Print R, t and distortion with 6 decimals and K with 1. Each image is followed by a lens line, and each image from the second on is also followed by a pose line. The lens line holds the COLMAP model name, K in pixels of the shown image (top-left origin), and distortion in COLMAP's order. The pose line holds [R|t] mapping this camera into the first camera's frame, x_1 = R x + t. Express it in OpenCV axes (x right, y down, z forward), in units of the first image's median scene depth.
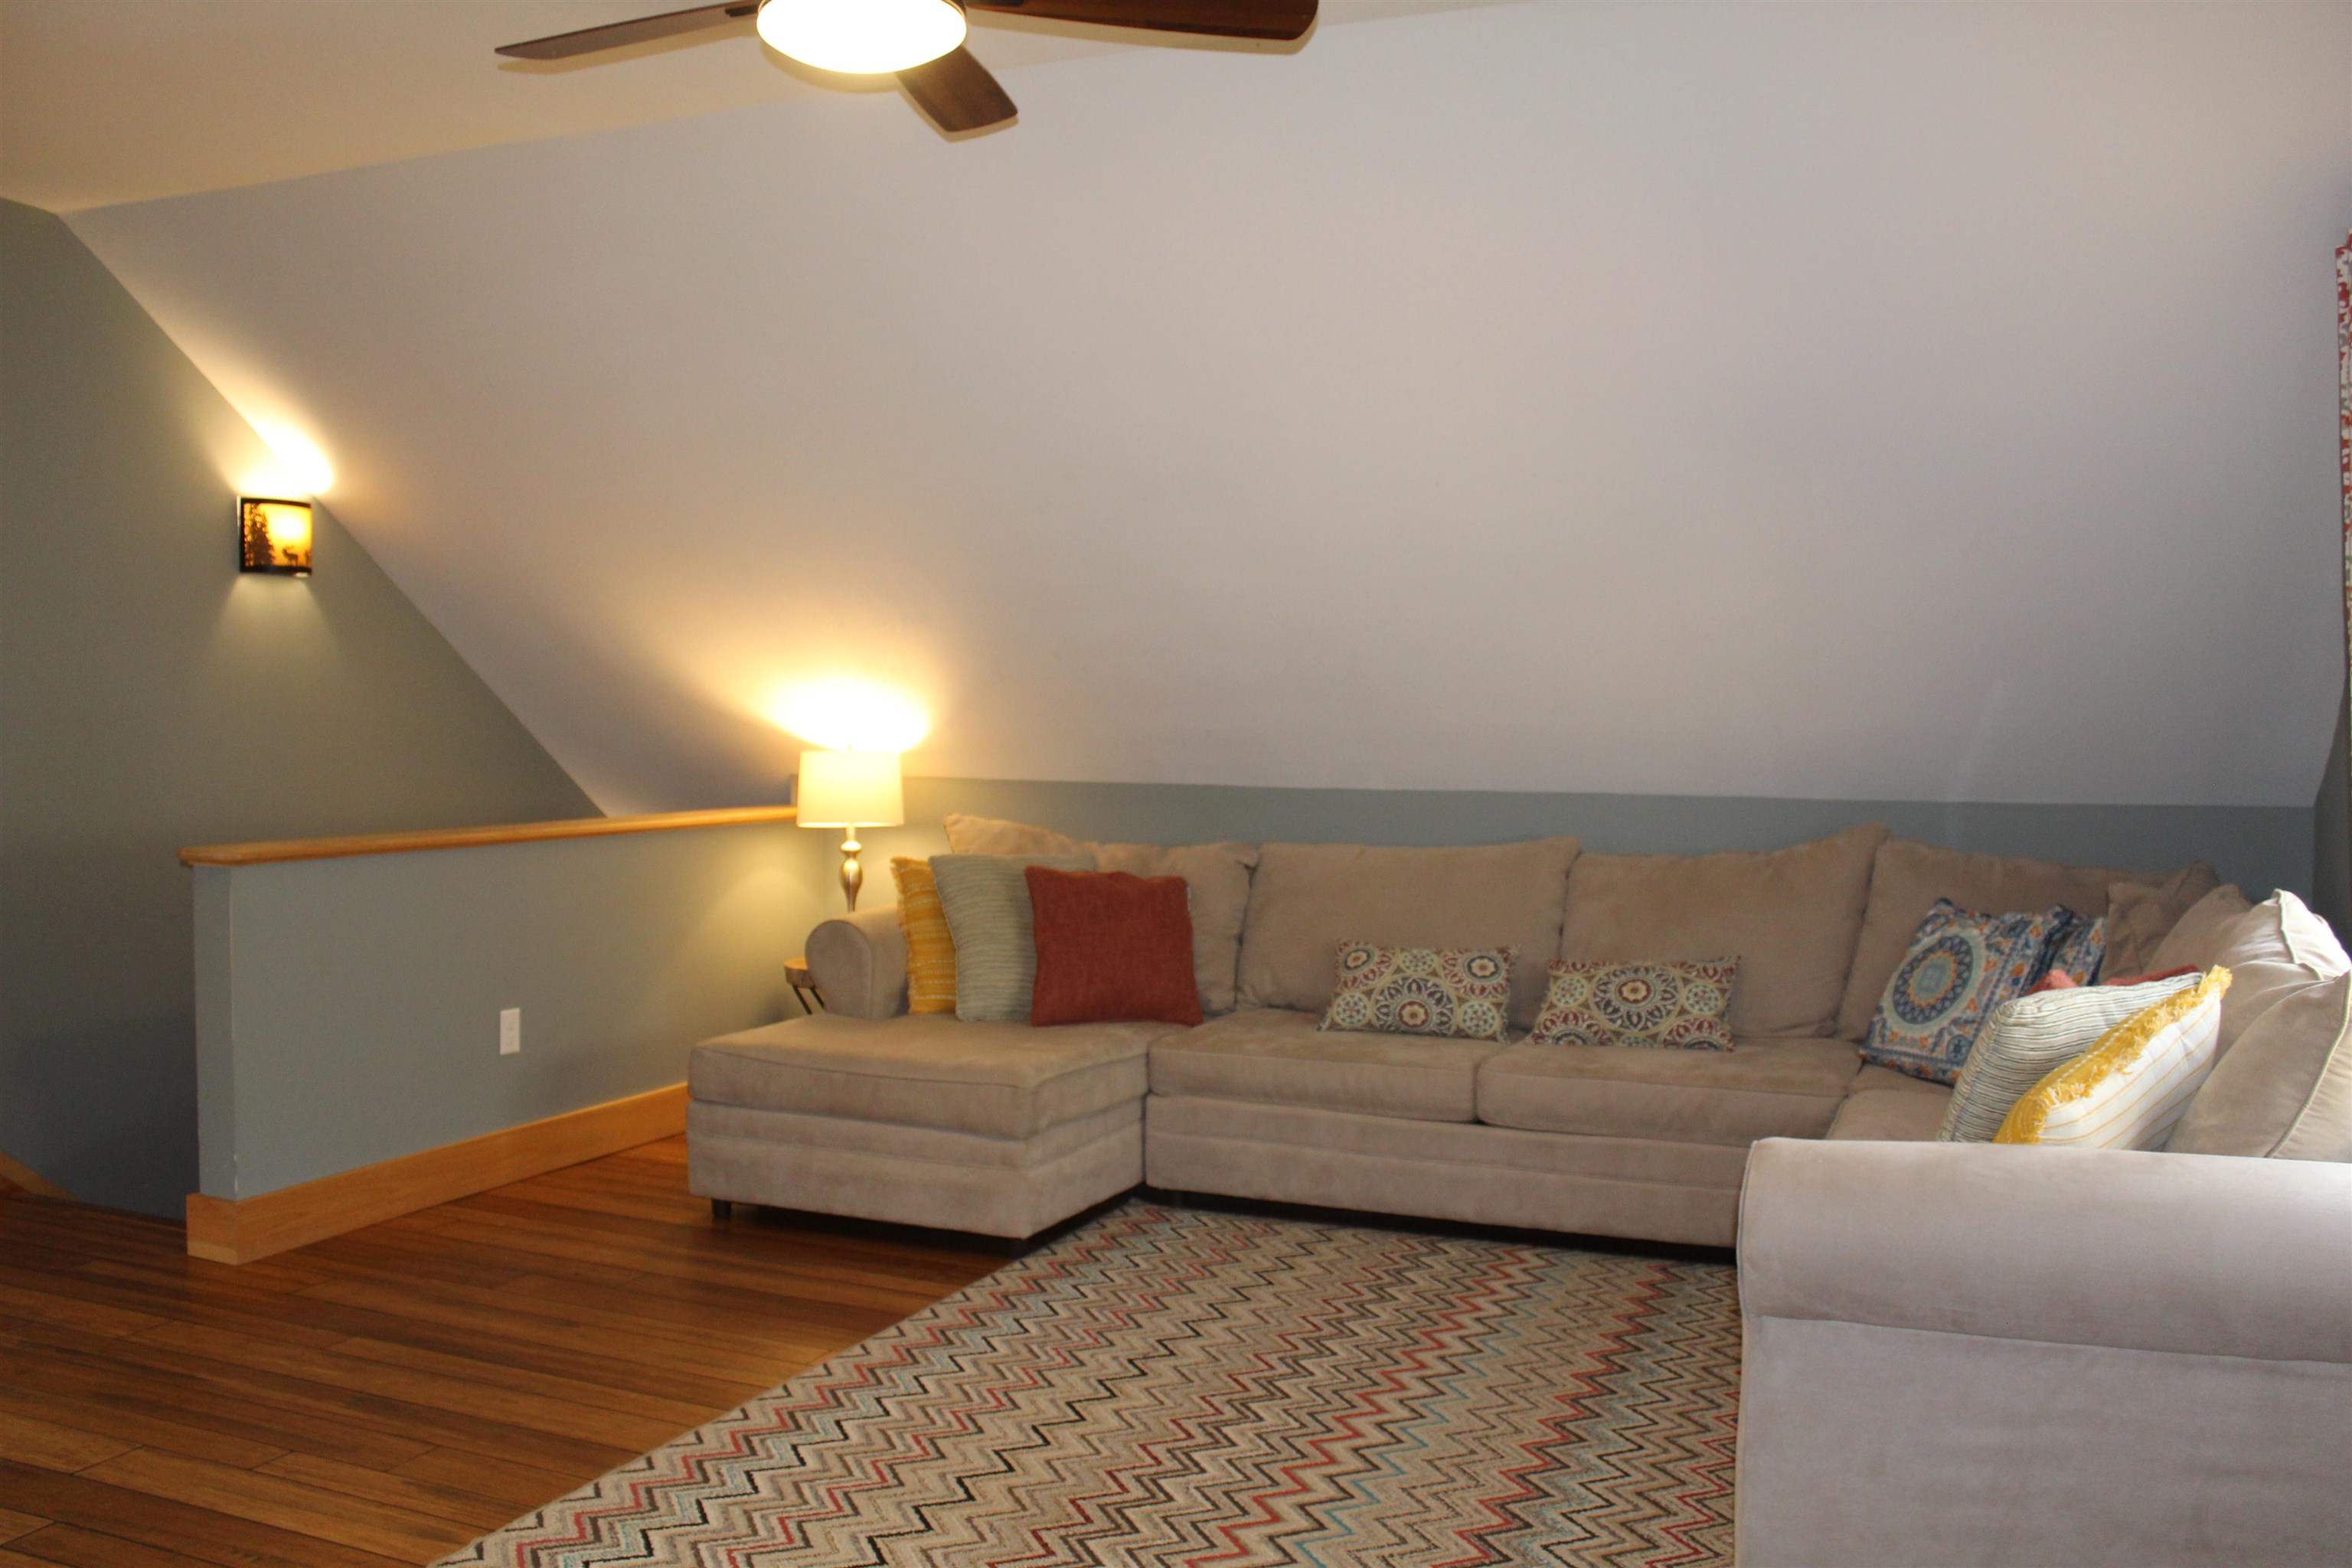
lens RADIAL K [[1982.4, 0, 1176.0], [0, 1982.4, 784.0], [0, 0, 1]] dist [-0.161178, 0.137770]
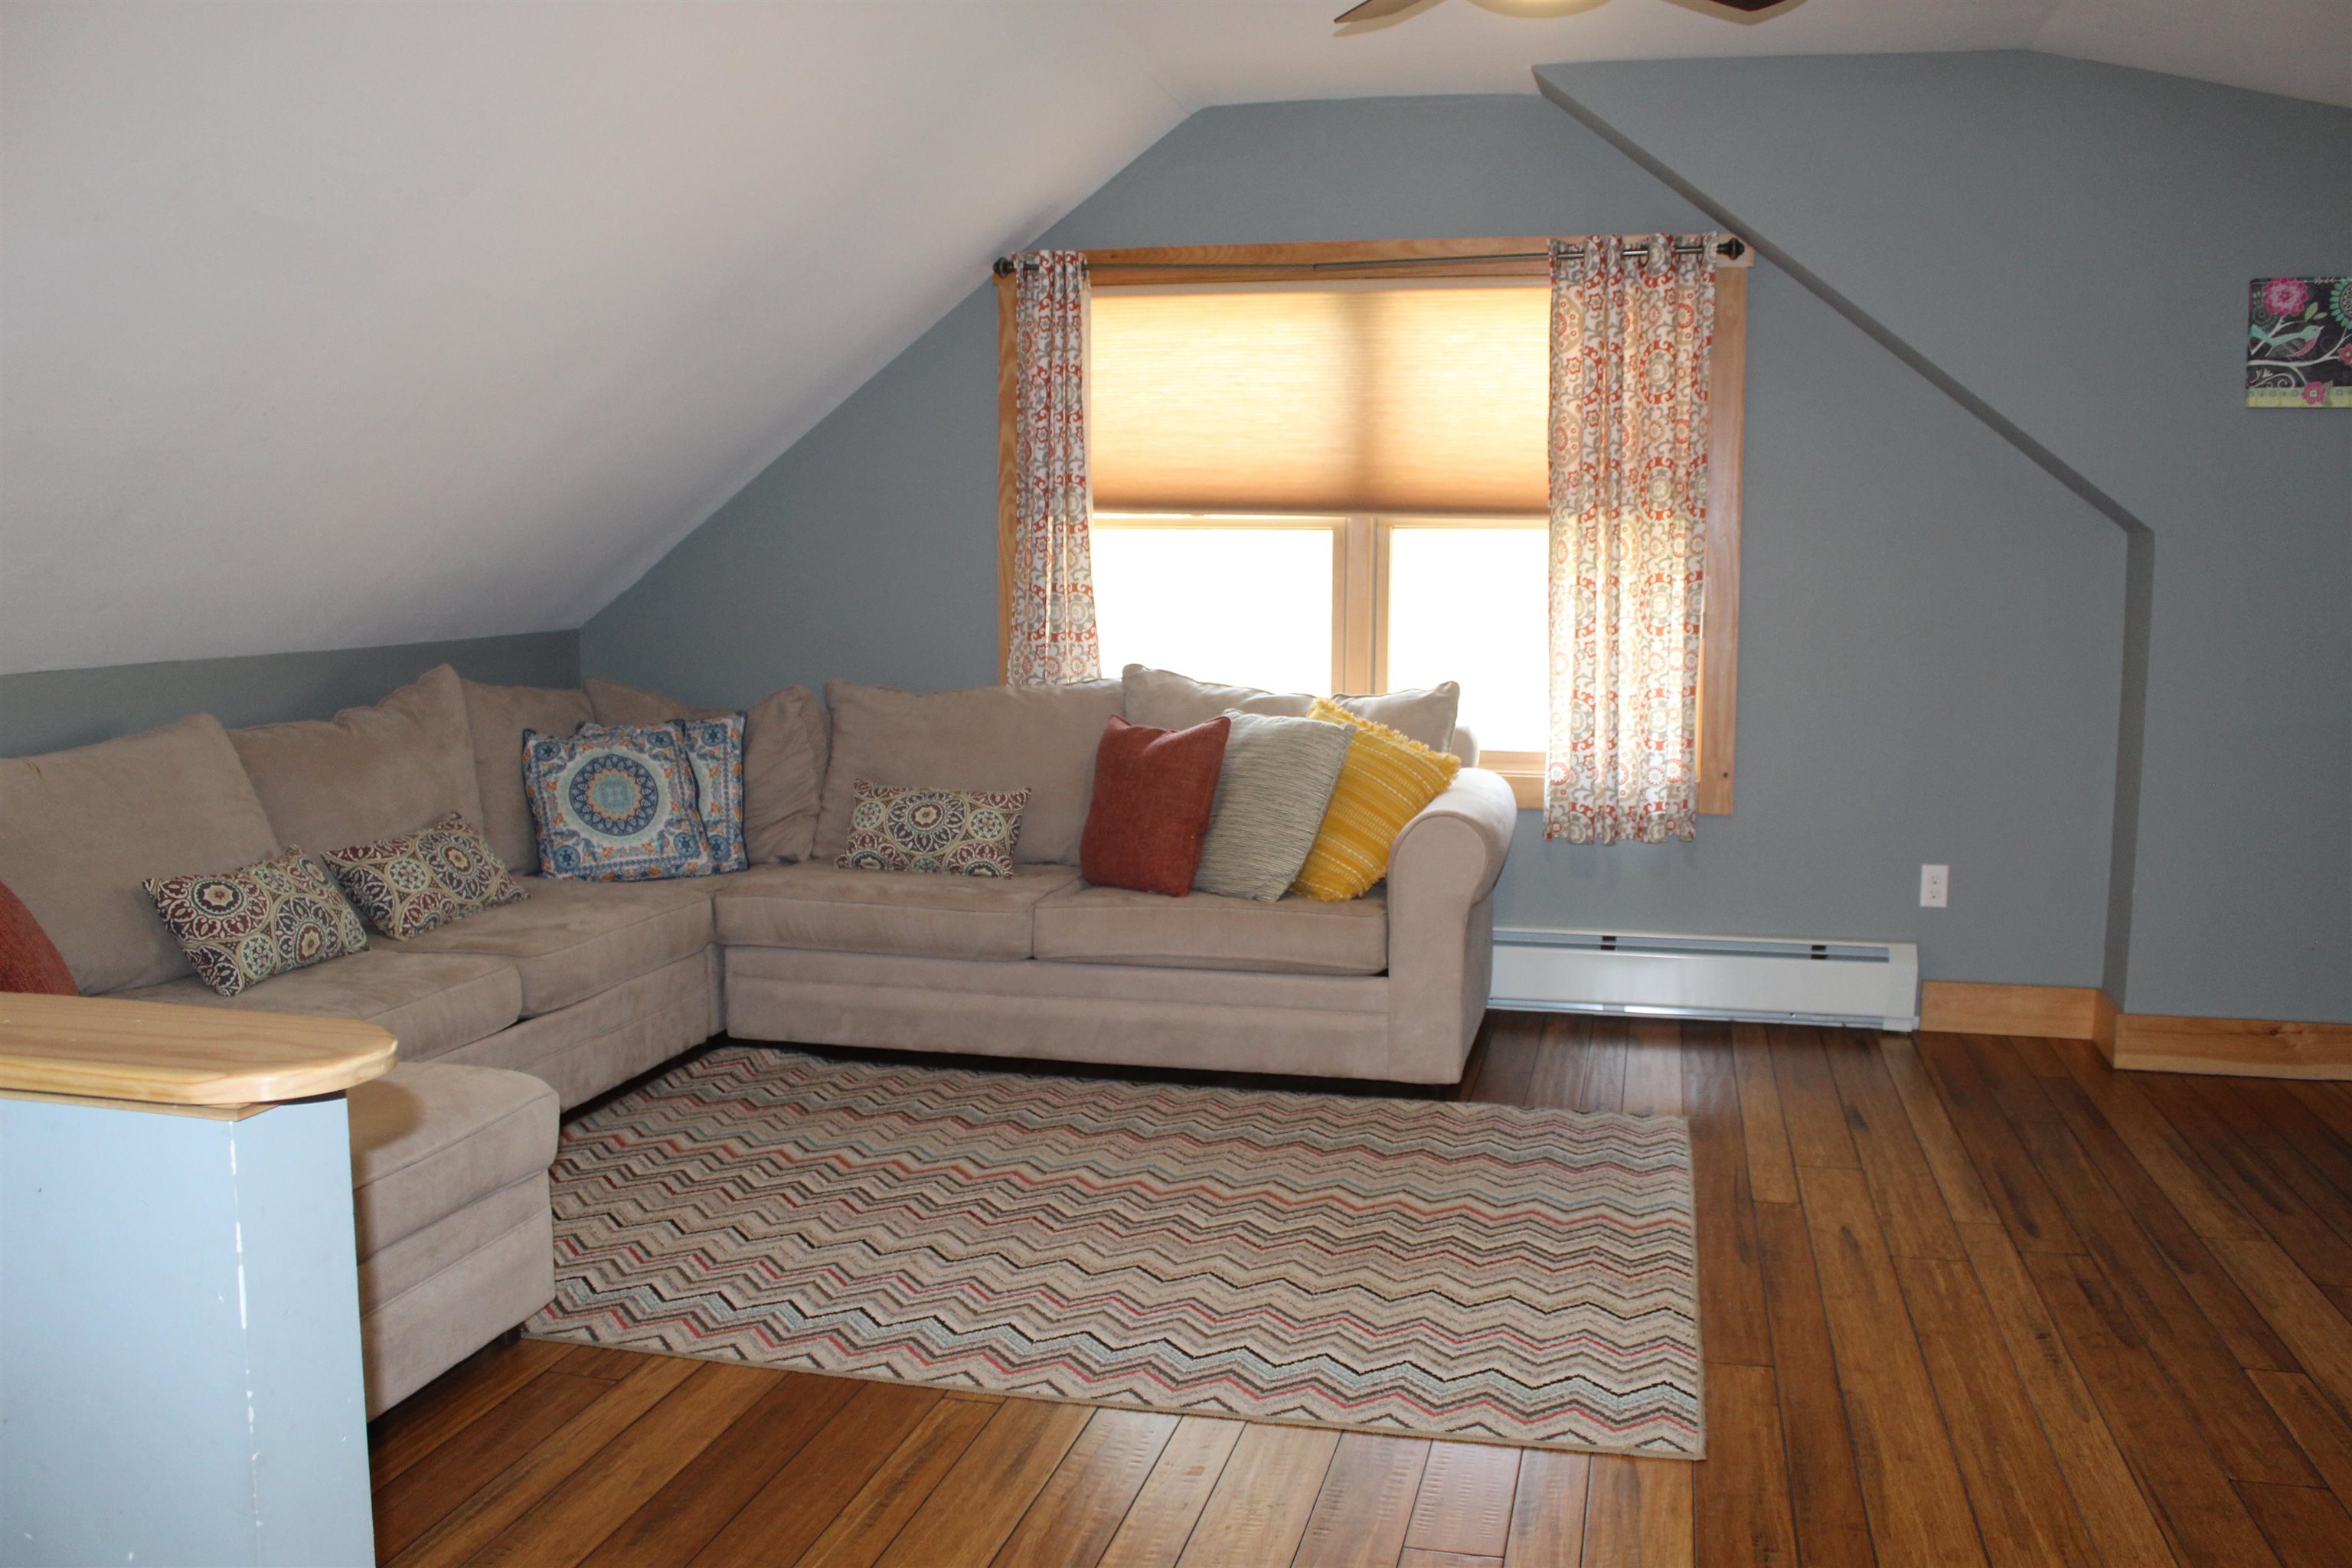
lens RADIAL K [[1982.4, 0, 1176.0], [0, 1982.4, 784.0], [0, 0, 1]] dist [-0.161178, 0.137770]
pose [[-0.164403, -0.122997, 0.978695, -0.883475], [0.028460, 0.991191, 0.129349, -0.050037], [-0.985983, 0.049119, -0.159455, 0.971071]]
